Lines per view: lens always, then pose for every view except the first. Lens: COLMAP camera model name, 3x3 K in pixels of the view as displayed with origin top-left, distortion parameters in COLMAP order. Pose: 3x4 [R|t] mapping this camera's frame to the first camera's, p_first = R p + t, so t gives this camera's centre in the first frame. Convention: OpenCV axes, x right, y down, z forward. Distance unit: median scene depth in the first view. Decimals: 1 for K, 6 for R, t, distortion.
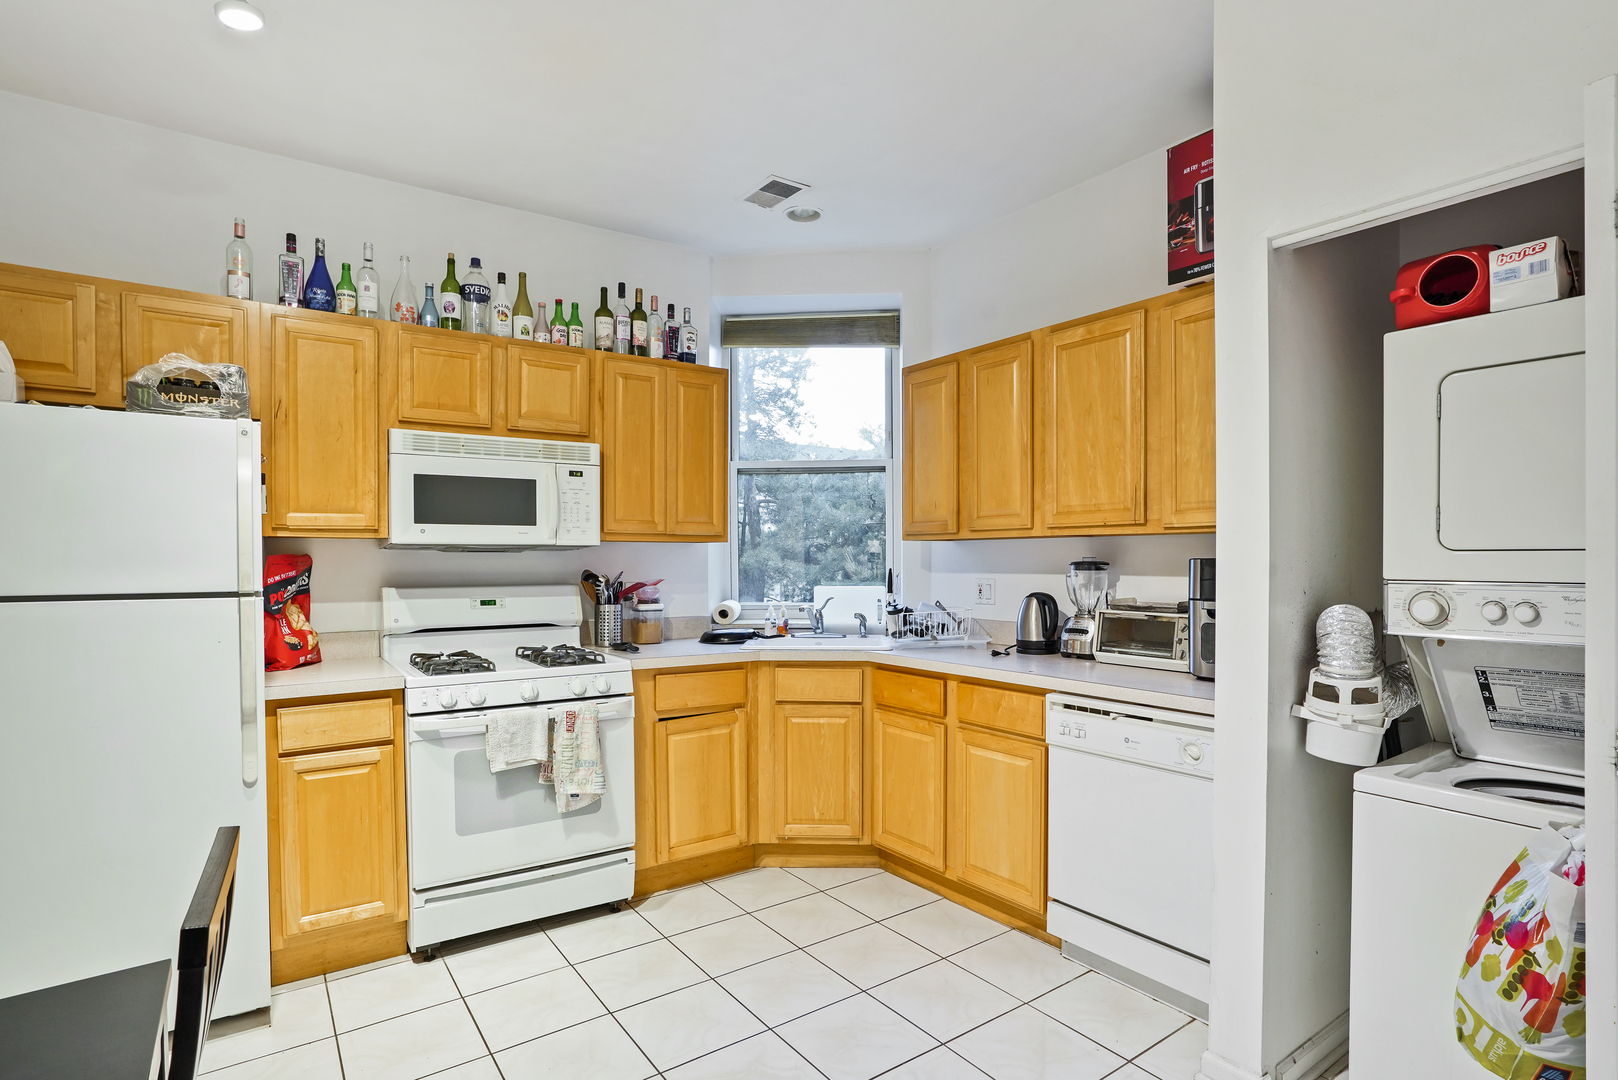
lens RADIAL K [[796.9, 0, 809.0], [0, 796.9, 540.0], [0, 0, 1]] dist [-0.045937, 0.023678]
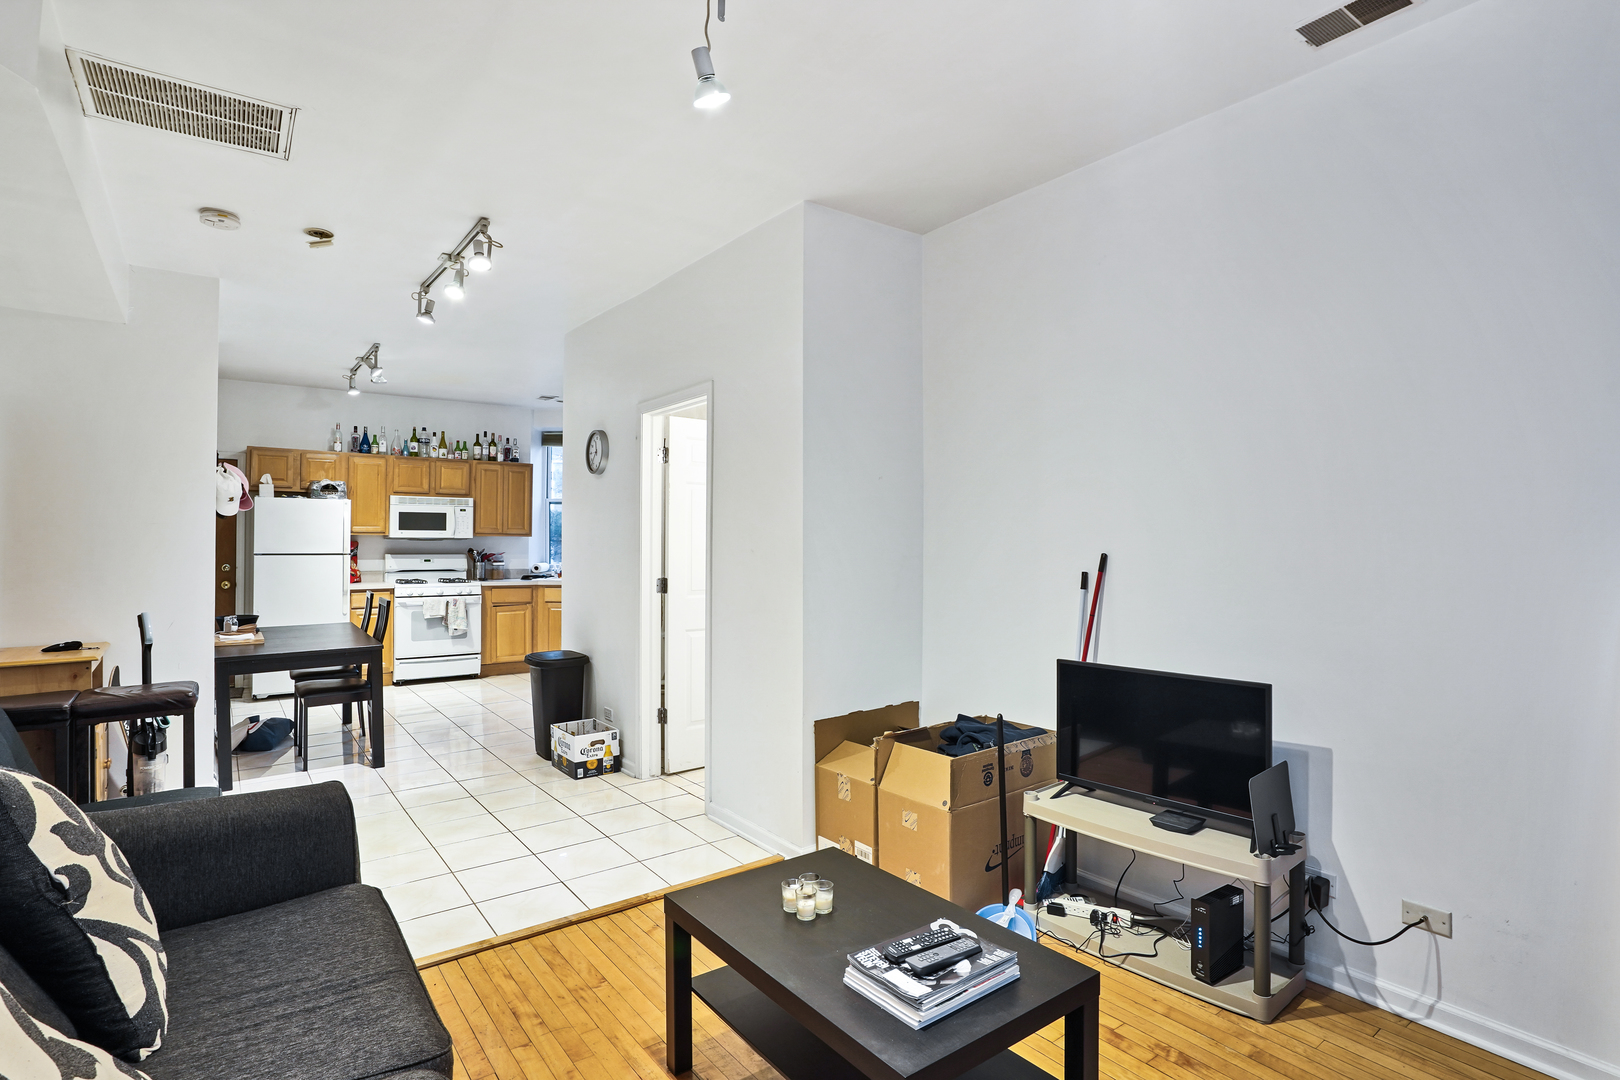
lens RADIAL K [[801.2, 0, 819.7], [0, 801.2, 500.7], [0, 0, 1]] dist [-0.022385, -0.000636]
pose [[0.999506, 0.007093, 0.030618, 0.814027], [-0.006216, 0.999571, -0.028639, -0.049620], [-0.030808, 0.028434, 0.999121, -1.683954]]
